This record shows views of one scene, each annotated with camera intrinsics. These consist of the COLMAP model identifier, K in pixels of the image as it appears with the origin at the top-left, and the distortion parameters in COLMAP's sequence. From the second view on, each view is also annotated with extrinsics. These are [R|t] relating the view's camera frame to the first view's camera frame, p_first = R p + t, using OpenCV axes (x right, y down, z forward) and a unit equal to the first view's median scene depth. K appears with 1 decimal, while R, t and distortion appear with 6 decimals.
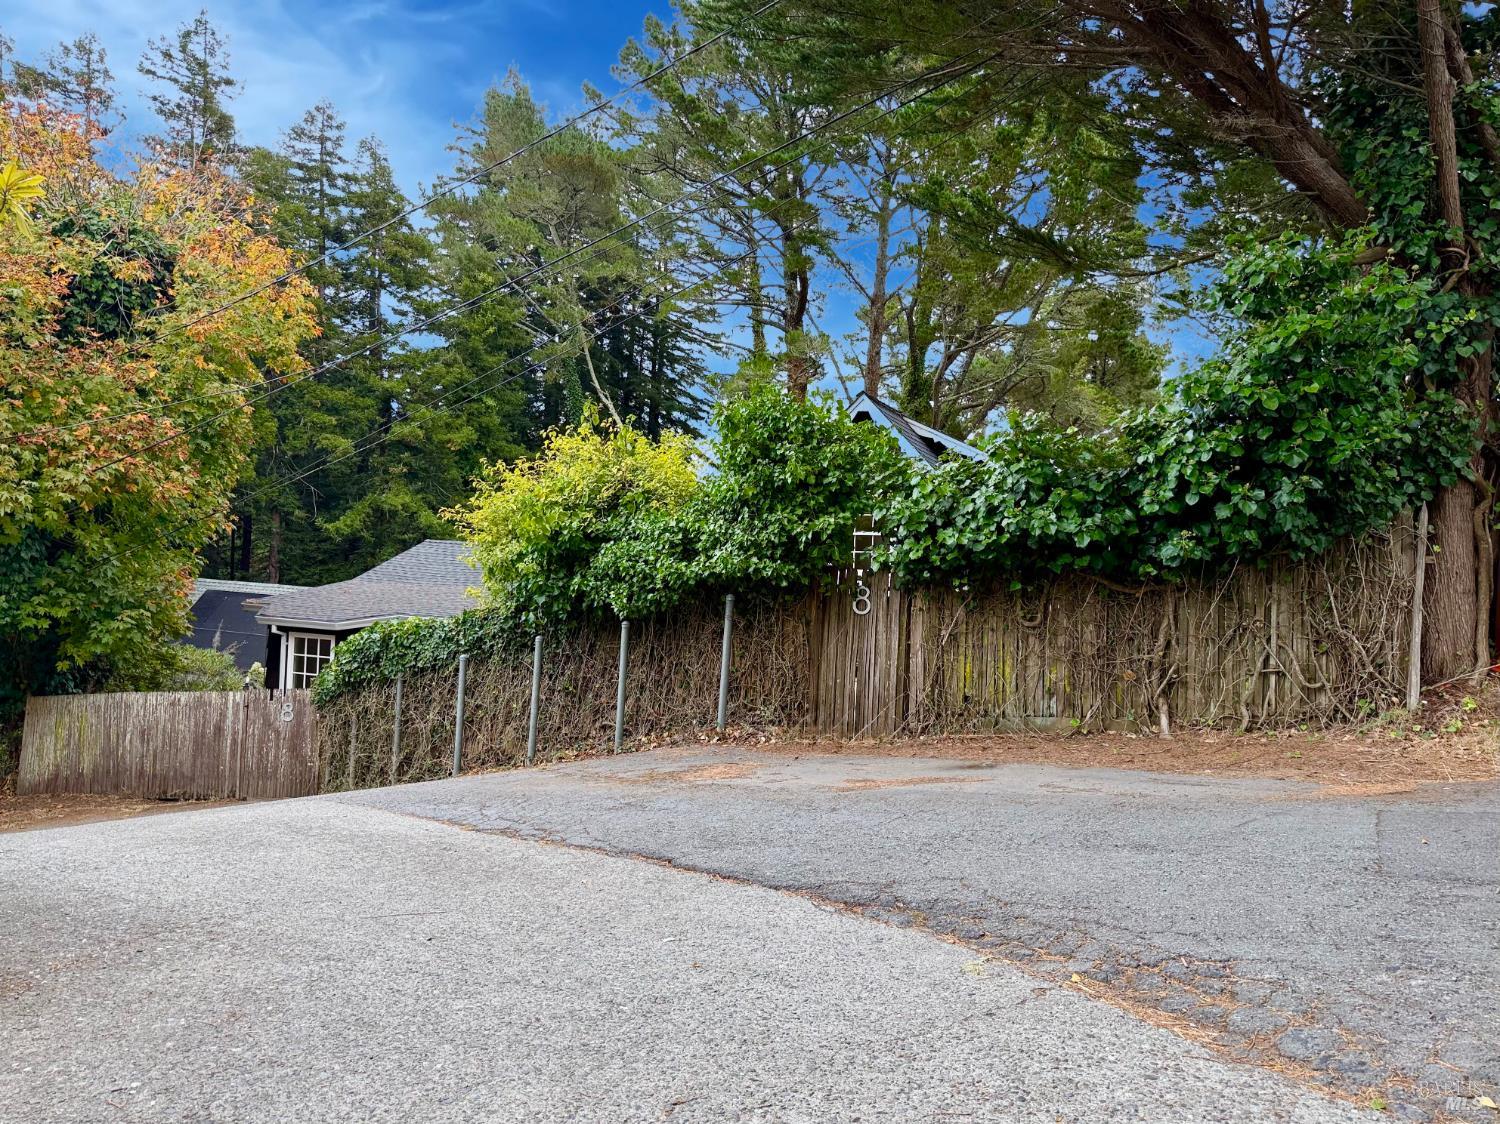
lens RADIAL K [[1070.5, 0, 750.0], [0, 1070.5, 562.0], [0, 0, 1]] dist [-0.007087, -0.000106]
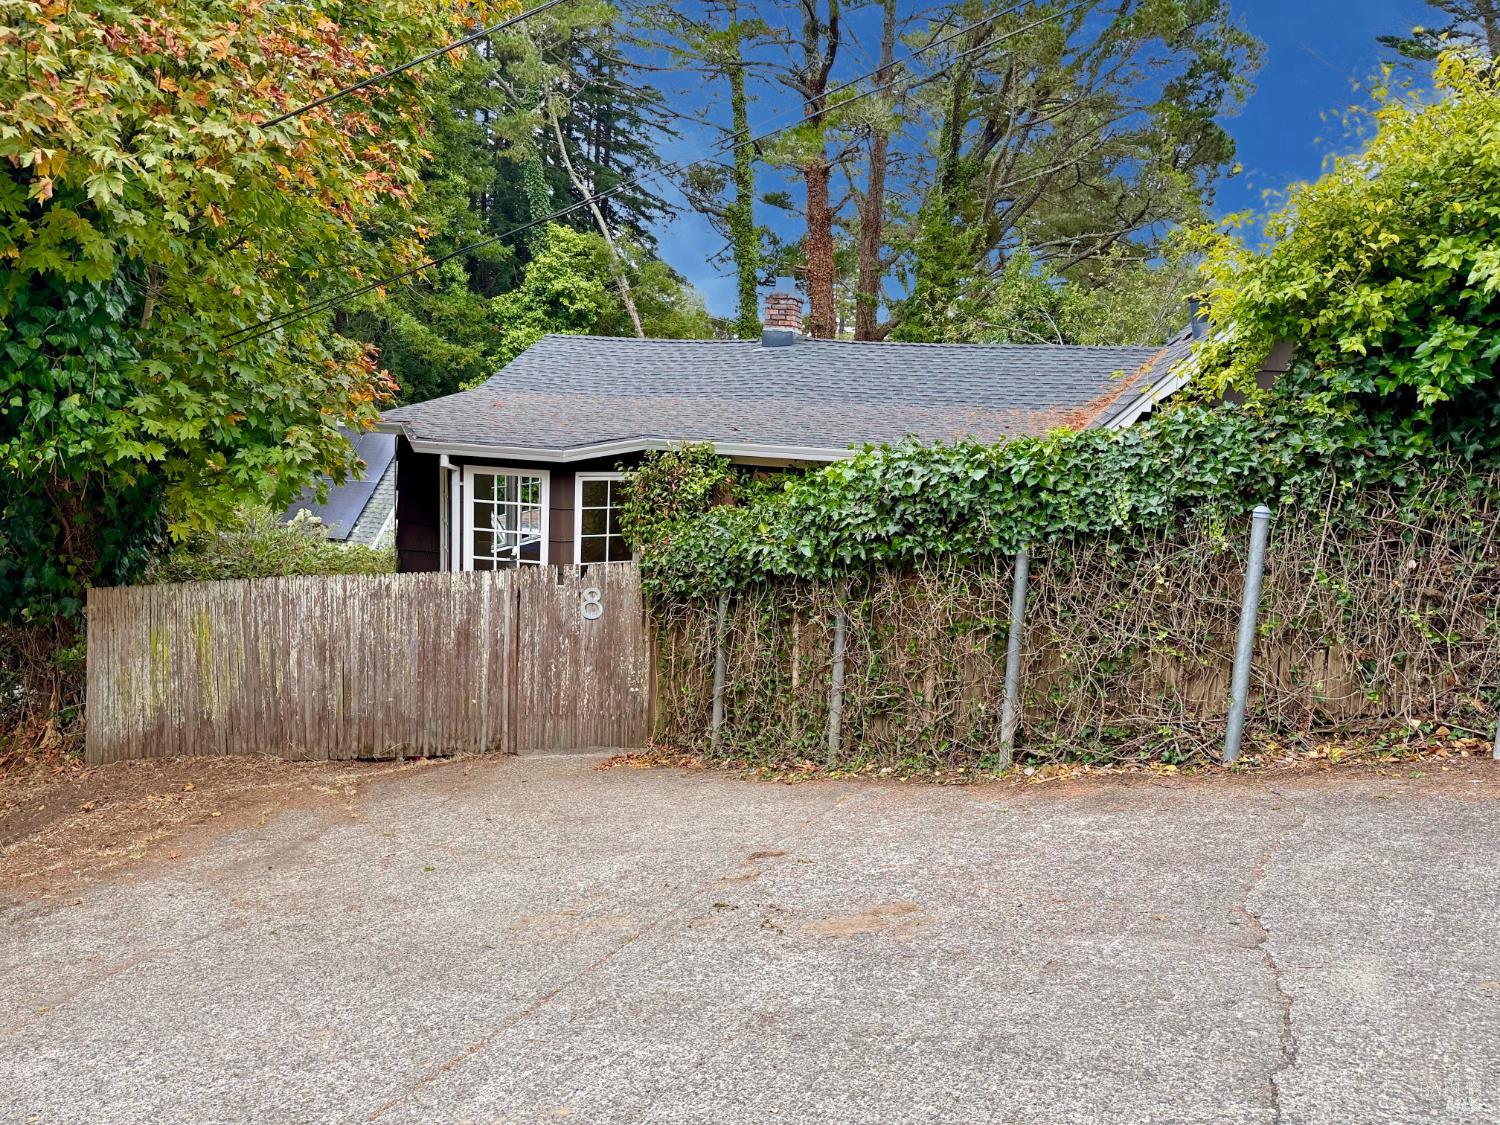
lens RADIAL K [[1073.1, 0, 750.0], [0, 1073.1, 562.5], [0, 0, 1]] dist [0.027058, -0.001505]
pose [[0.992715, -0.025806, 0.117686, -0.414088], [0.006984, 0.987475, 0.157622, 0.028253], [-0.120280, -0.155652, 0.980462, 0.426258]]
